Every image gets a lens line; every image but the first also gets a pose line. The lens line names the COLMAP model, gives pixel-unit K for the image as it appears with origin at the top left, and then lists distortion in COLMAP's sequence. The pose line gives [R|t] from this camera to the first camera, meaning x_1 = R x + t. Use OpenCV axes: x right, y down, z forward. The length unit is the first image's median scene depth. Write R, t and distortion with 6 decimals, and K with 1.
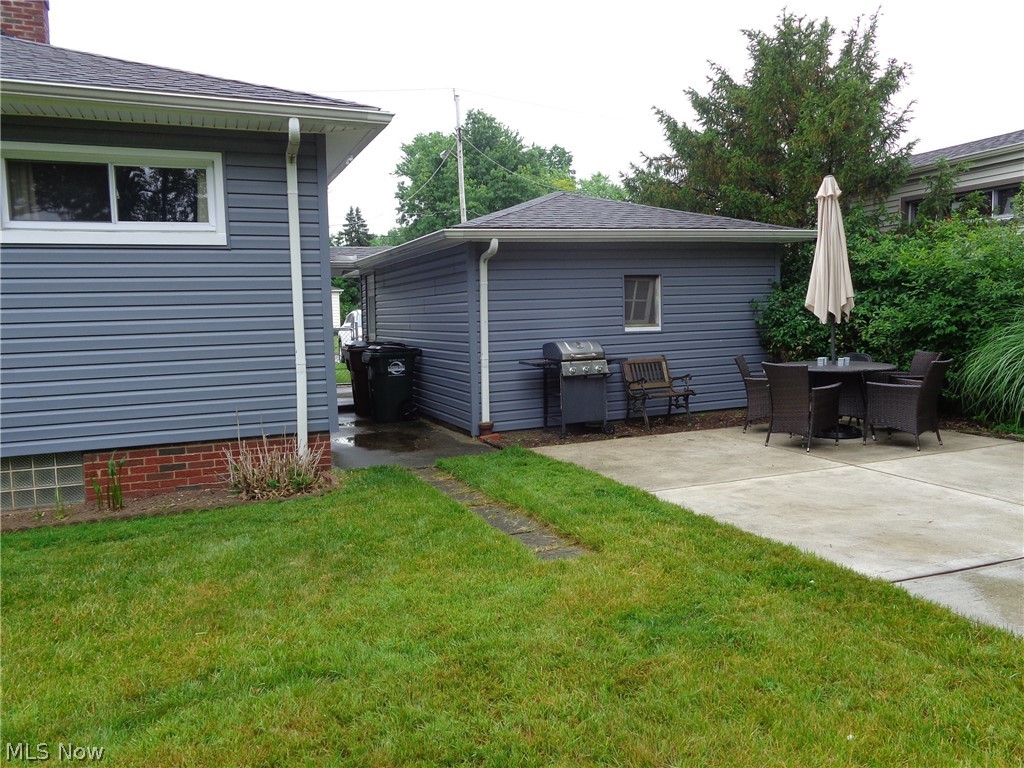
lens RADIAL K [[766.2, 0, 517.9], [0, 766.2, 379.5], [0, 0, 1]] dist [-0.006879, 0.005532]
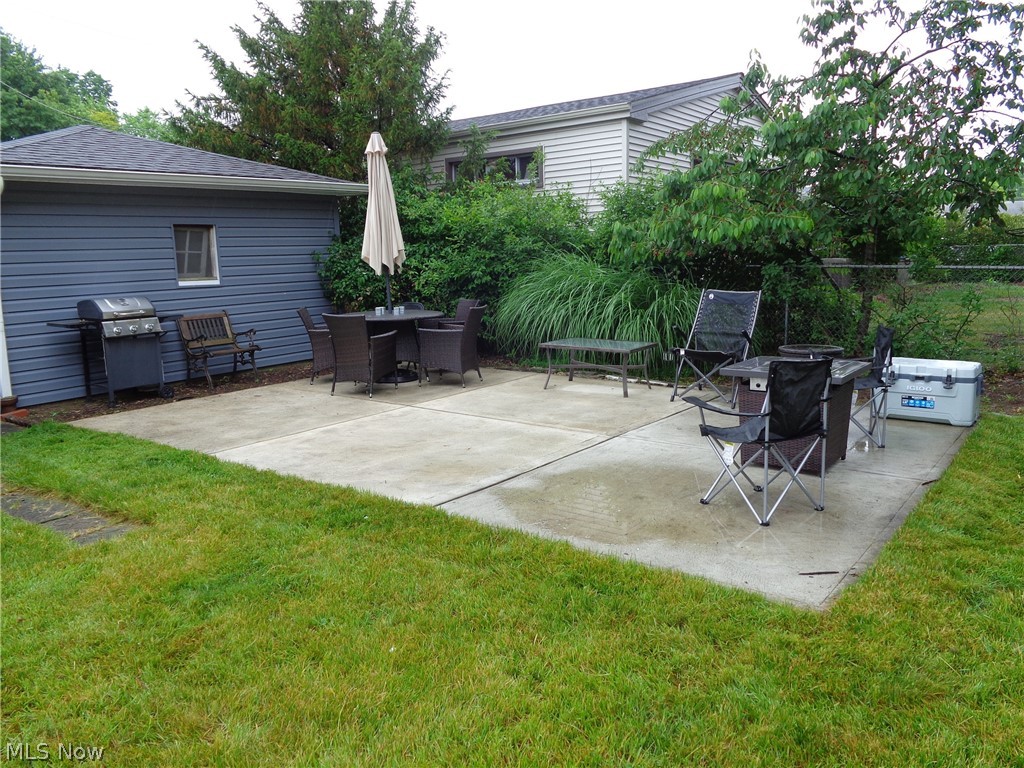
lens RADIAL K [[766.2, 0, 517.9], [0, 766.2, 379.5], [0, 0, 1]] dist [-0.006879, 0.005532]
pose [[0.857303, -0.078568, 0.508782, 0.013706], [0.047425, 0.996136, 0.073914, 0.001208], [-0.512624, -0.039237, 0.857716, -0.006652]]
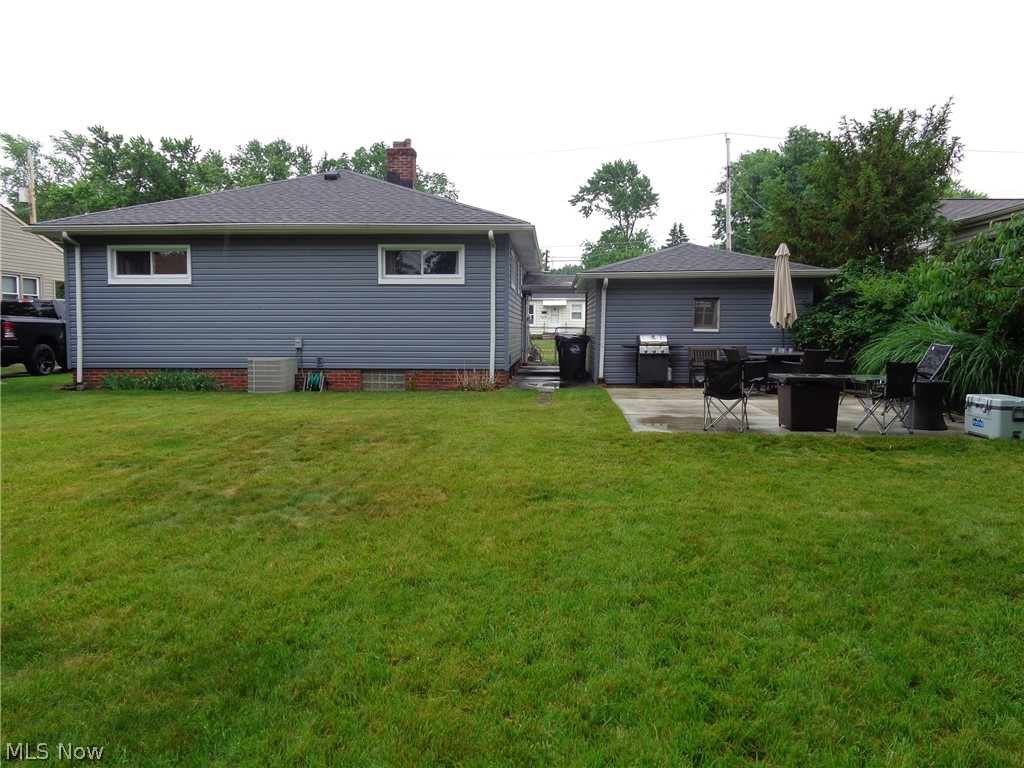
lens RADIAL K [[766.8, 0, 511.6], [0, 766.8, 379.6], [0, 0, 1]] dist [0.002110, 0.004369]
pose [[0.901204, 0.057926, -0.429506, 0.570302], [-0.063140, 0.998002, 0.002115, 0.072377], [0.428771, 0.025213, 0.903061, -0.765681]]
